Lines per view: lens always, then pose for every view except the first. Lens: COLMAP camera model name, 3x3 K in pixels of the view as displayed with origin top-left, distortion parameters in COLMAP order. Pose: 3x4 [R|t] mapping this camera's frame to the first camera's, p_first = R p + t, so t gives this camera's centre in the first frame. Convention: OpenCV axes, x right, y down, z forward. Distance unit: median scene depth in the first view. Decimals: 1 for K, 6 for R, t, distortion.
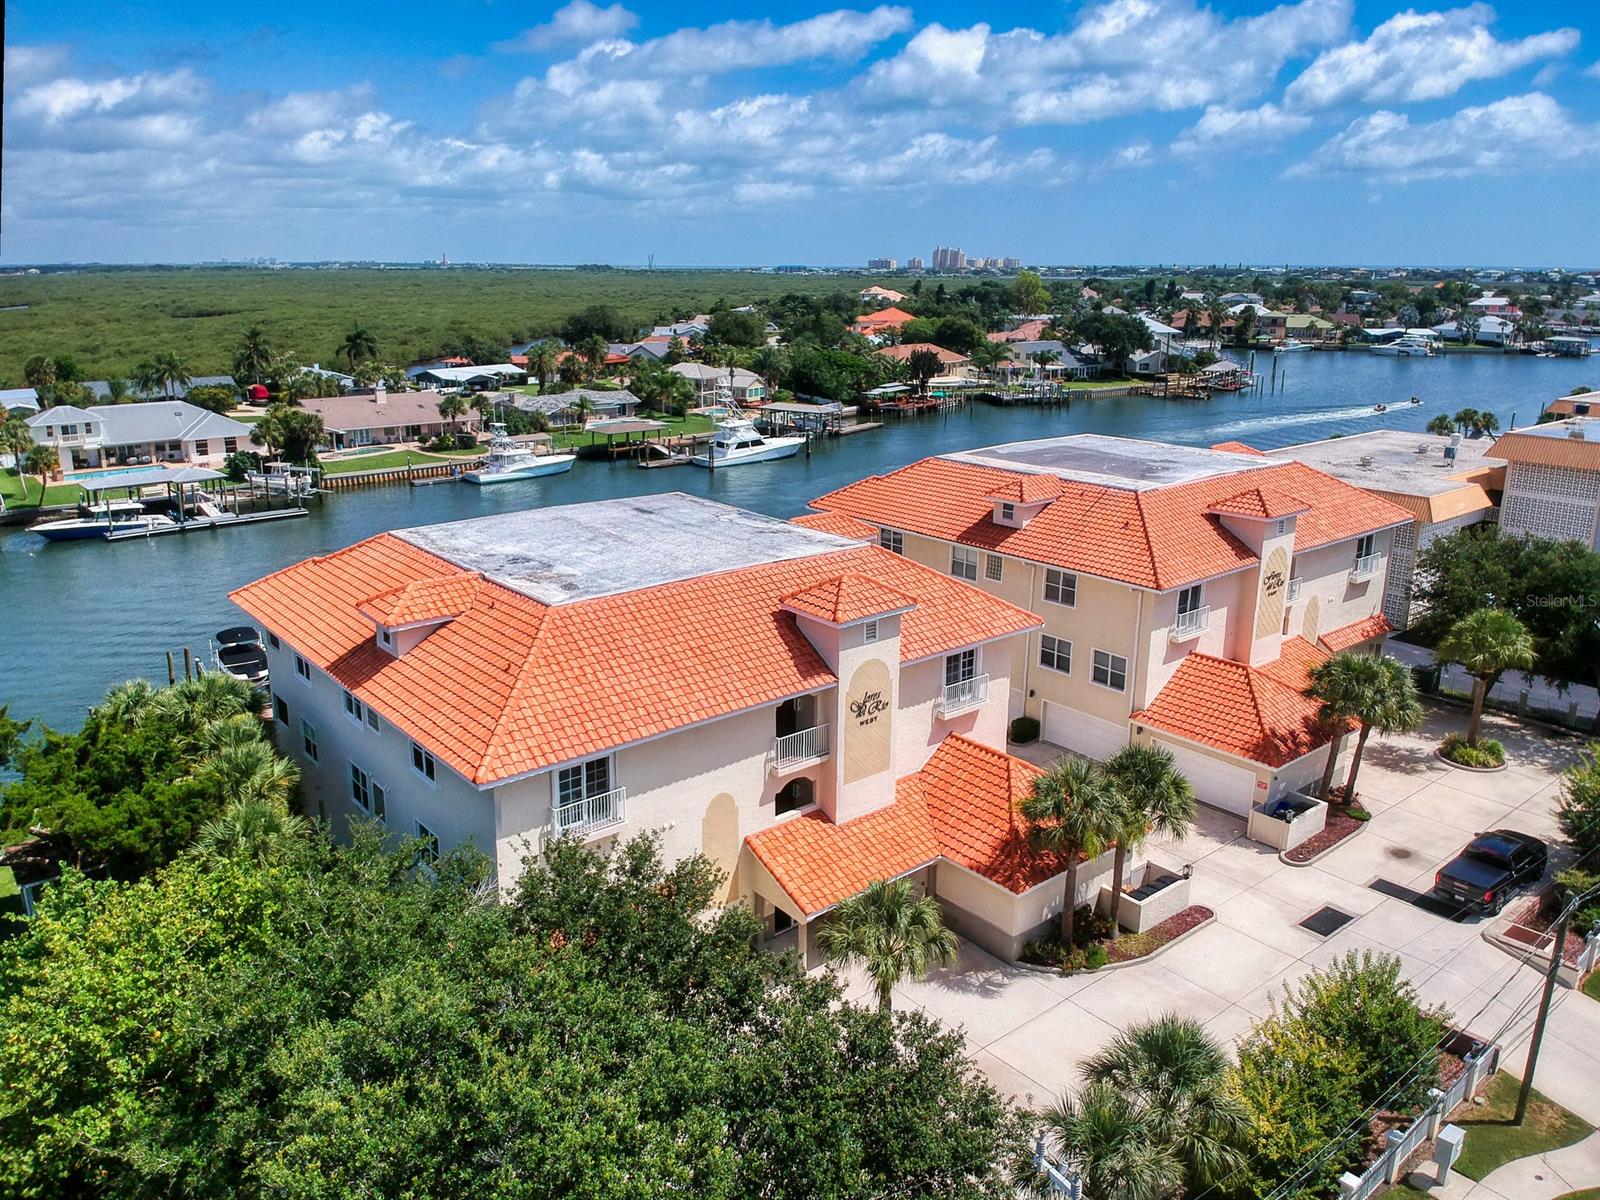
lens RADIAL K [[1168.3, 0, 800.0], [0, 1168.3, 600.0], [0, 0, 1]] dist [0.088765, -0.168055]
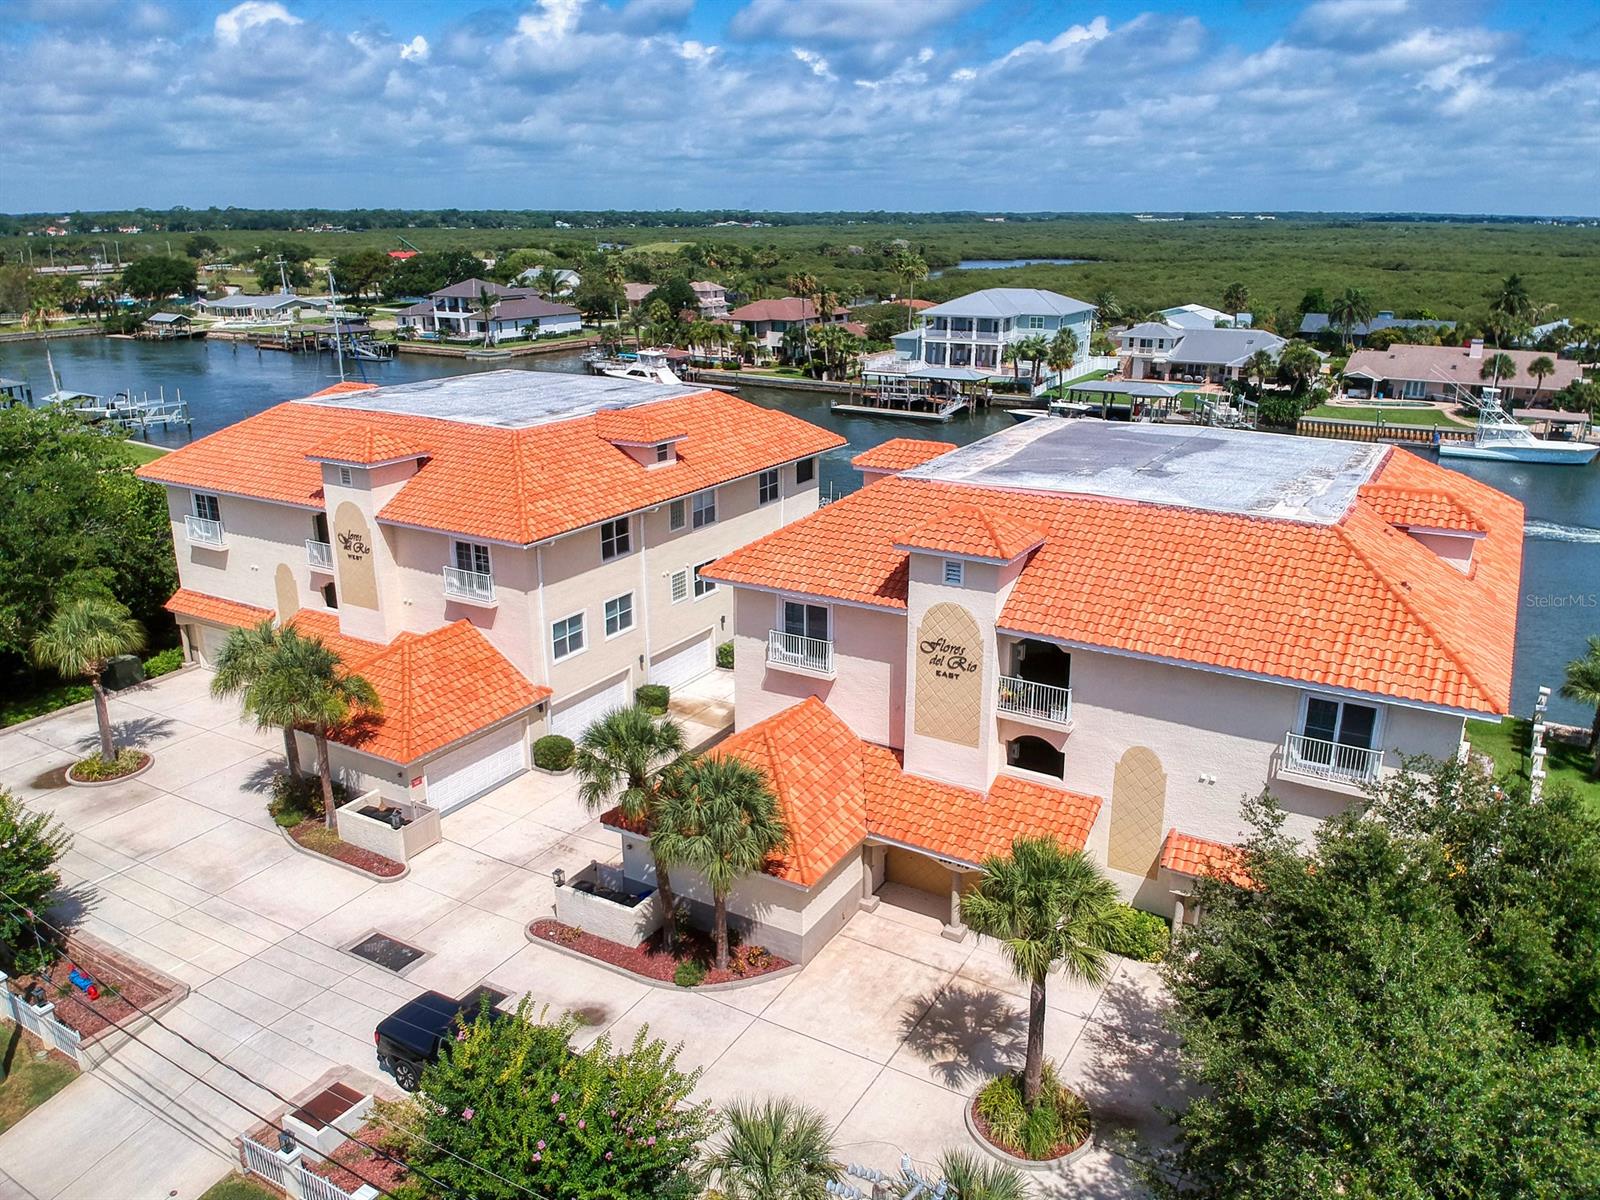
lens RADIAL K [[1203.5, 0, 835.0], [0, 1203.5, 600.6], [0, 0, 1]] dist [0.103398, -0.179463]
pose [[0.346170, 0.288767, -0.892625, 0.391405], [-0.255168, 0.944564, 0.206612, -0.071833], [0.902804, 0.156246, 0.400664, 0.279403]]
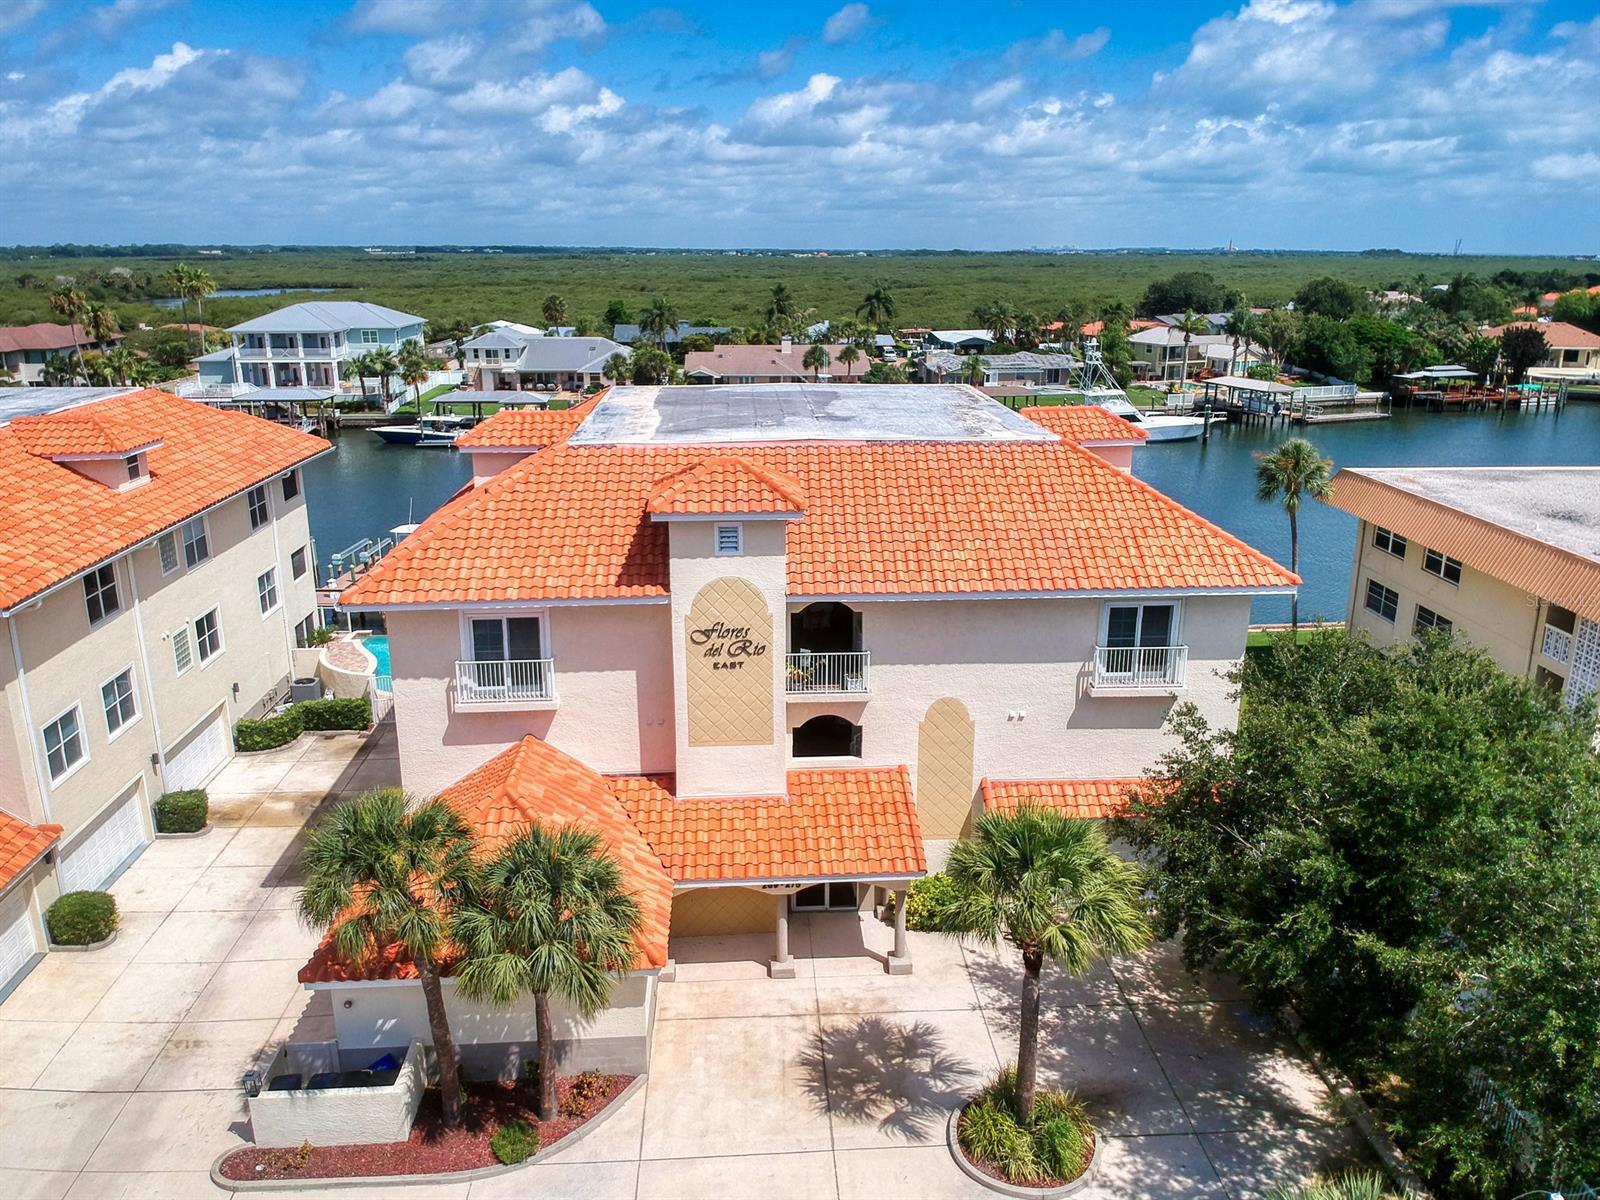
lens RADIAL K [[1168.3, 0, 800.0], [0, 1168.3, 600.0], [0, 0, 1]] dist [0.088765, -0.168055]
pose [[0.814861, 0.166136, -0.555338, 0.272796], [-0.160400, 0.985263, 0.059394, -0.025833], [0.557022, 0.040679, 0.829501, 0.232344]]
